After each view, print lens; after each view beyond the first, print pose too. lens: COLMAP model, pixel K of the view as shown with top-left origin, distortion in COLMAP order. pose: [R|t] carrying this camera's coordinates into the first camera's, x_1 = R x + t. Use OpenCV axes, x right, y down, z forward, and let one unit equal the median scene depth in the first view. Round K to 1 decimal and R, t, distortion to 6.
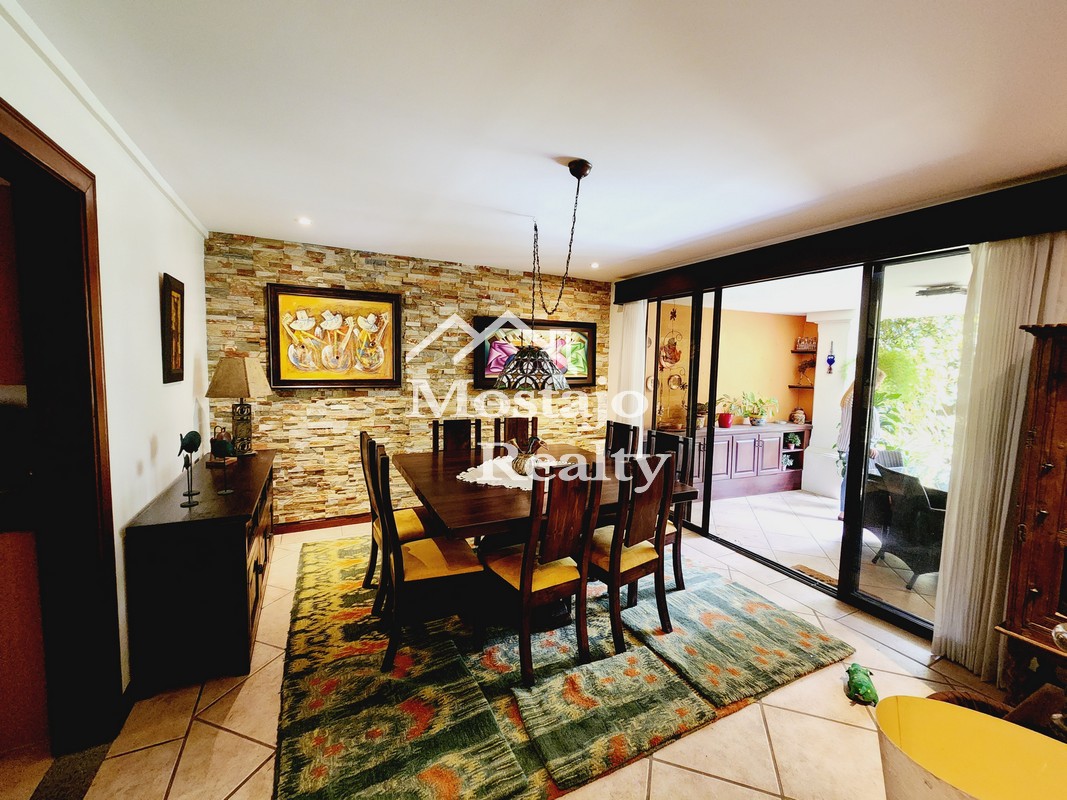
lens RADIAL K [[433.0, 0, 531.0], [0, 433.0, 397.8], [0, 0, 1]] dist [0.003272, -0.000110]
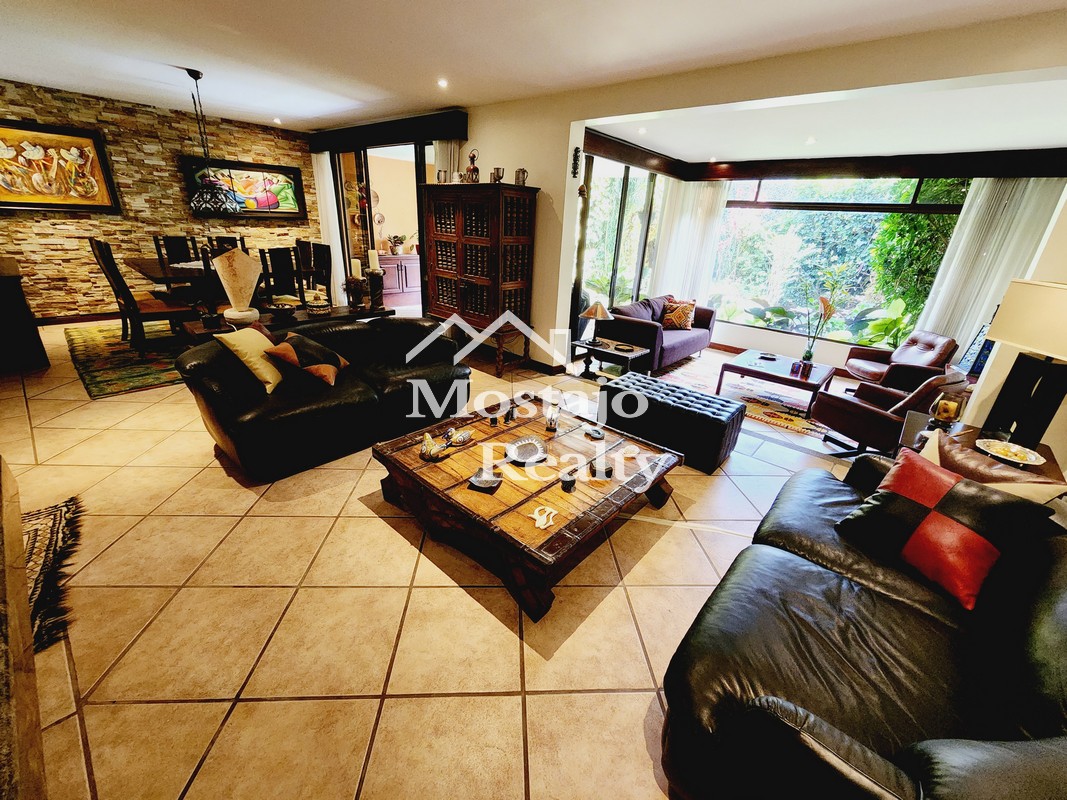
lens RADIAL K [[433.0, 0, 531.0], [0, 433.0, 397.8], [0, 0, 1]] dist [0.003272, -0.000110]
pose [[0.928422, -0.117964, 0.352303, 0.327210], [-0.000043, 0.948221, 0.317612, 0.091172], [-0.371528, -0.294893, 0.880344, -0.799552]]
